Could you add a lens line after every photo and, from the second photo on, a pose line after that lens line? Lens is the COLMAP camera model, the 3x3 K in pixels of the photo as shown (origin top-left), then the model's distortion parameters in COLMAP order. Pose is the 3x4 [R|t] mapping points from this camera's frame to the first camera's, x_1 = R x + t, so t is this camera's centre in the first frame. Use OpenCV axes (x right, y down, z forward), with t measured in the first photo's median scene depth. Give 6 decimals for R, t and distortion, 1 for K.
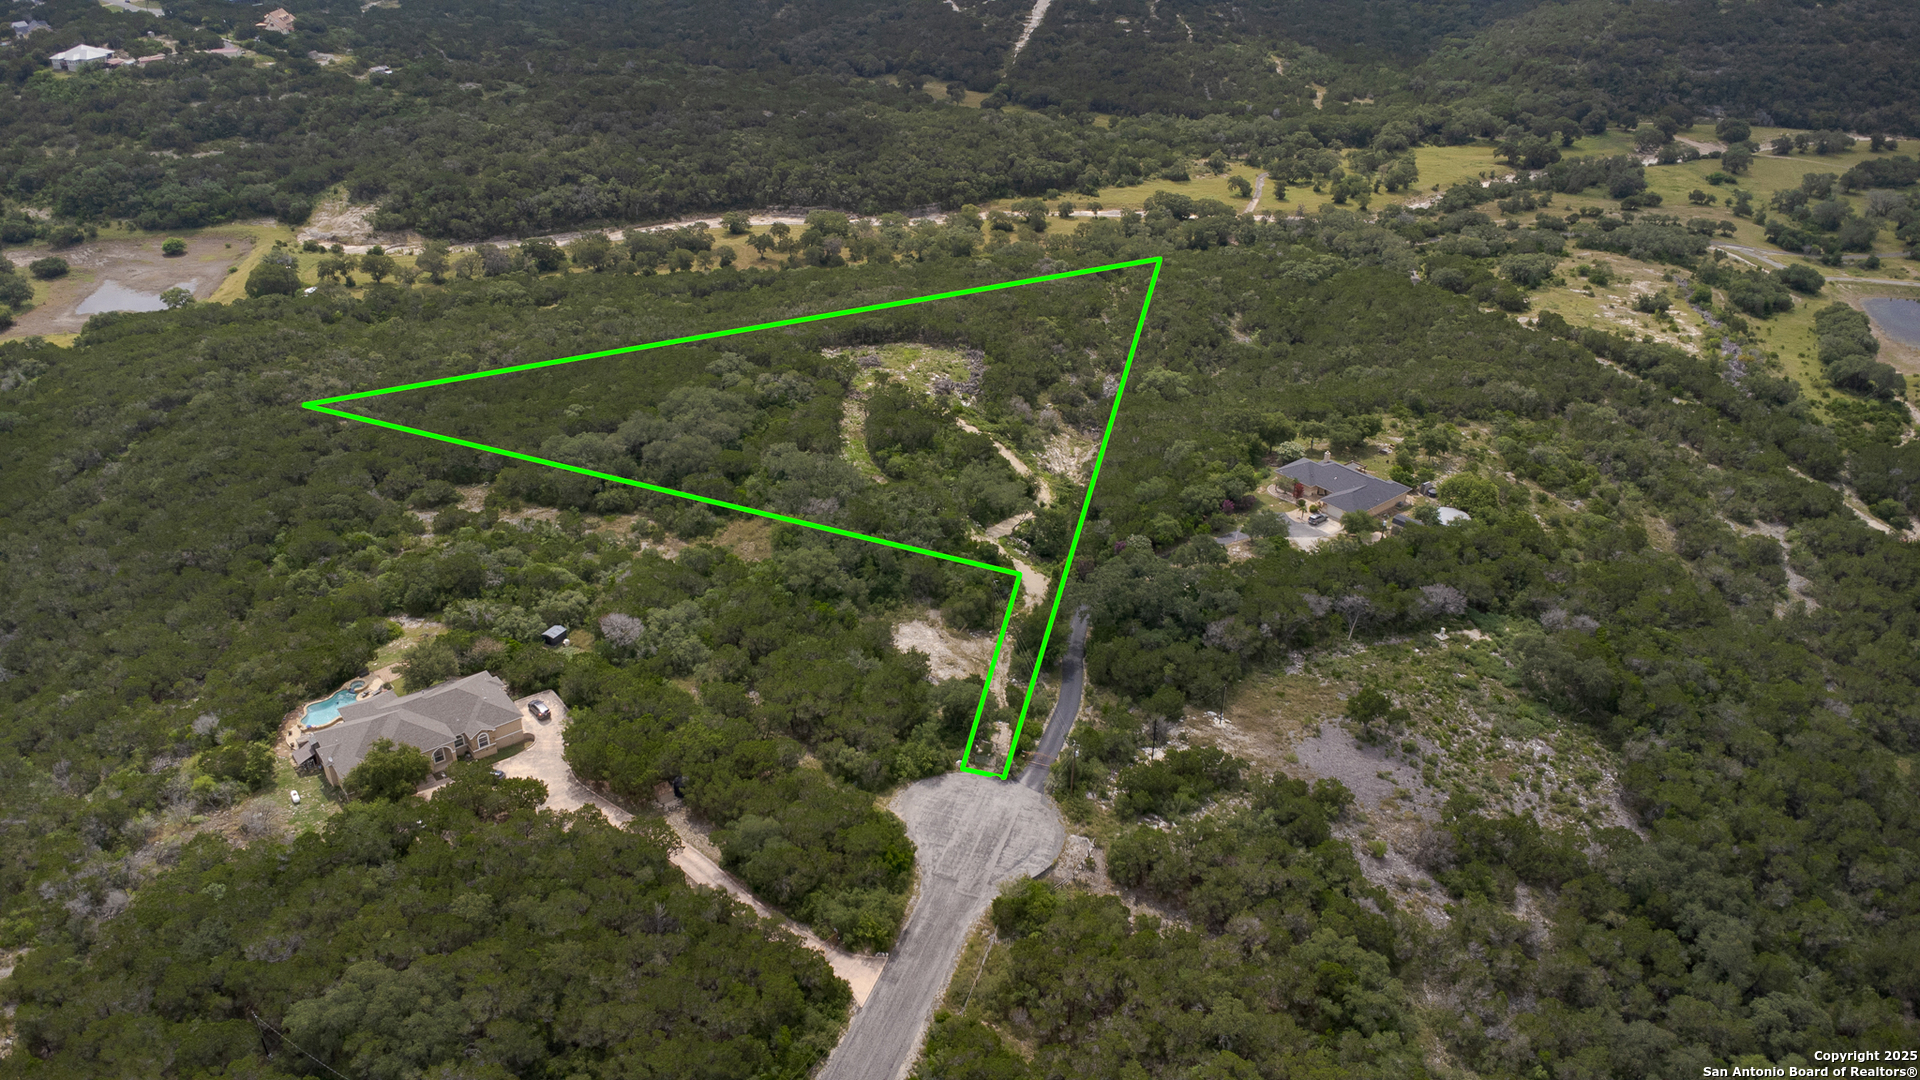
lens RADIAL K [[1380.7, 0, 937.3], [0, 1380.7, 546.3], [0, 0, 1]] dist [0.042003, -0.064401]
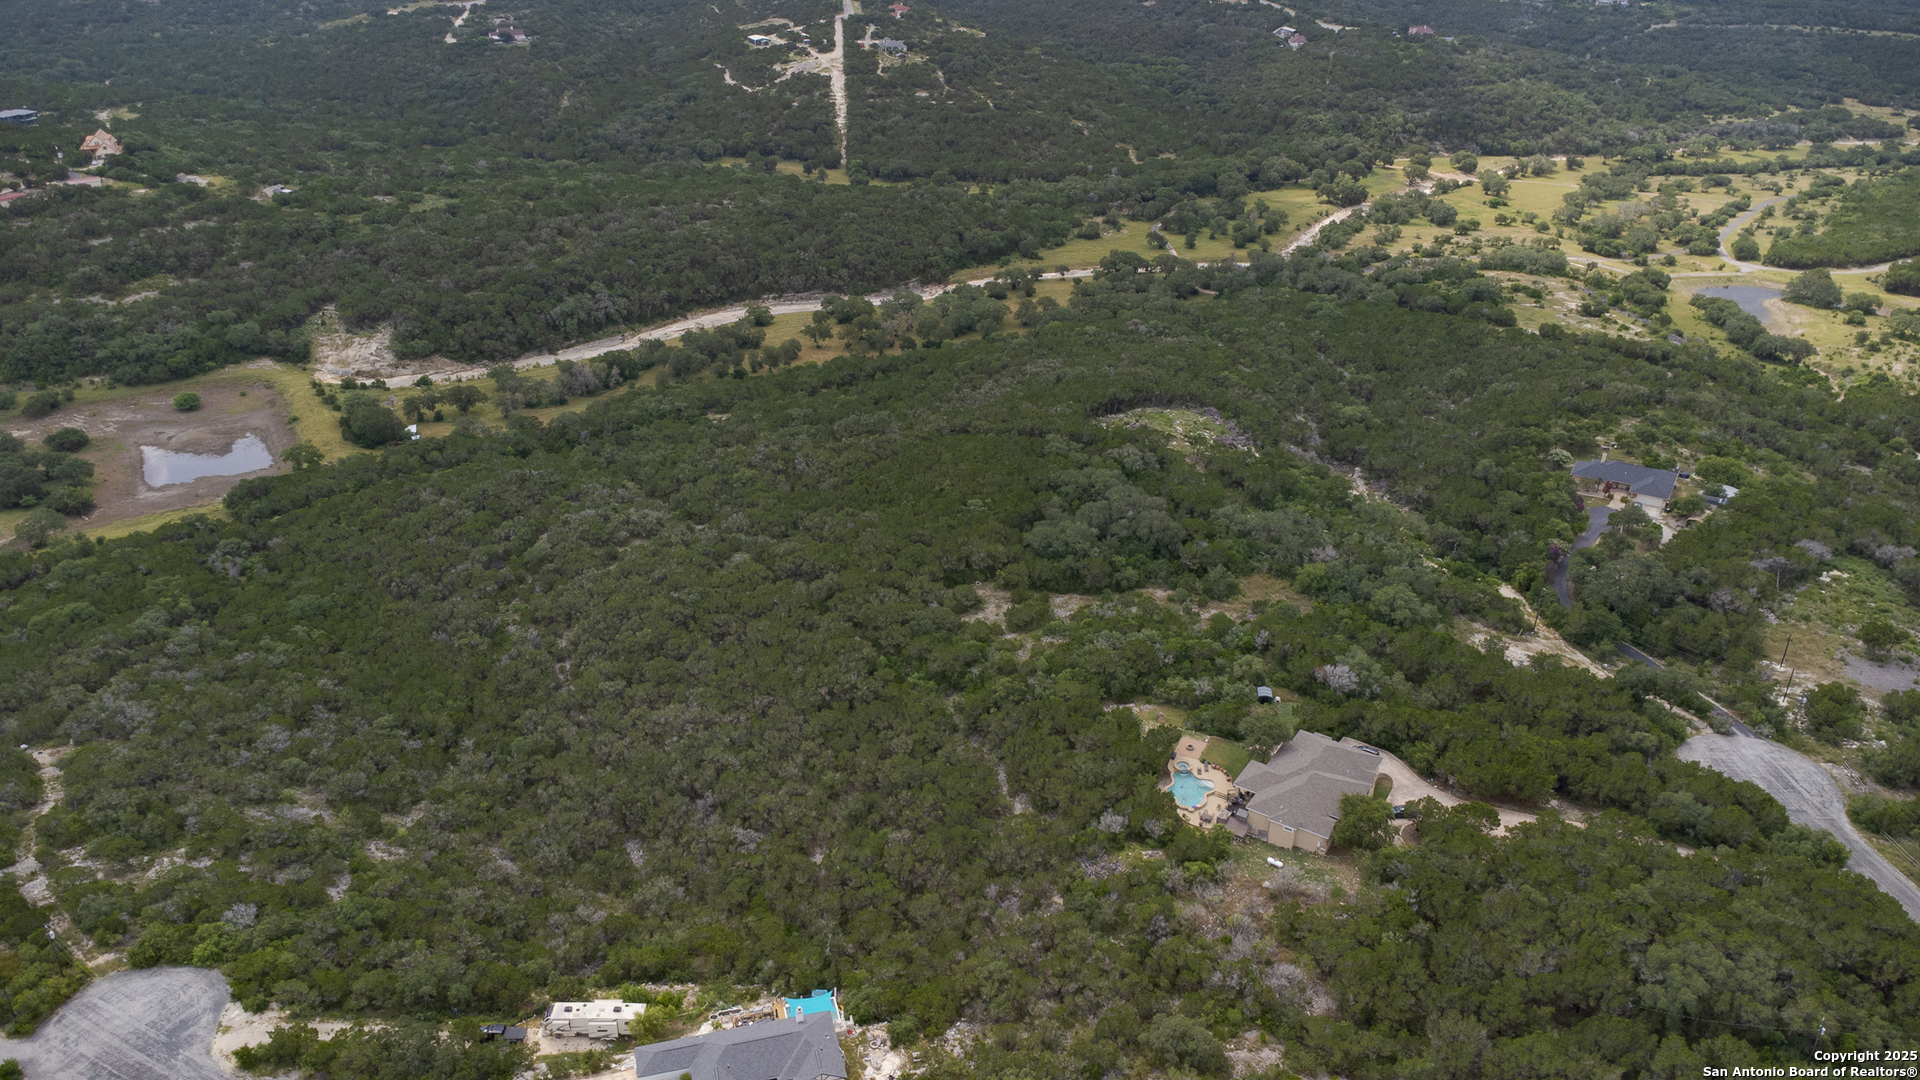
lens RADIAL K [[1380.7, 0, 937.3], [0, 1380.7, 546.3], [0, 0, 1]] dist [0.042003, -0.064401]
pose [[0.942291, -0.145667, 0.301443, -0.345063], [0.155706, 0.987759, -0.009409, -0.034843], [-0.296383, 0.055803, 0.953438, -0.000264]]
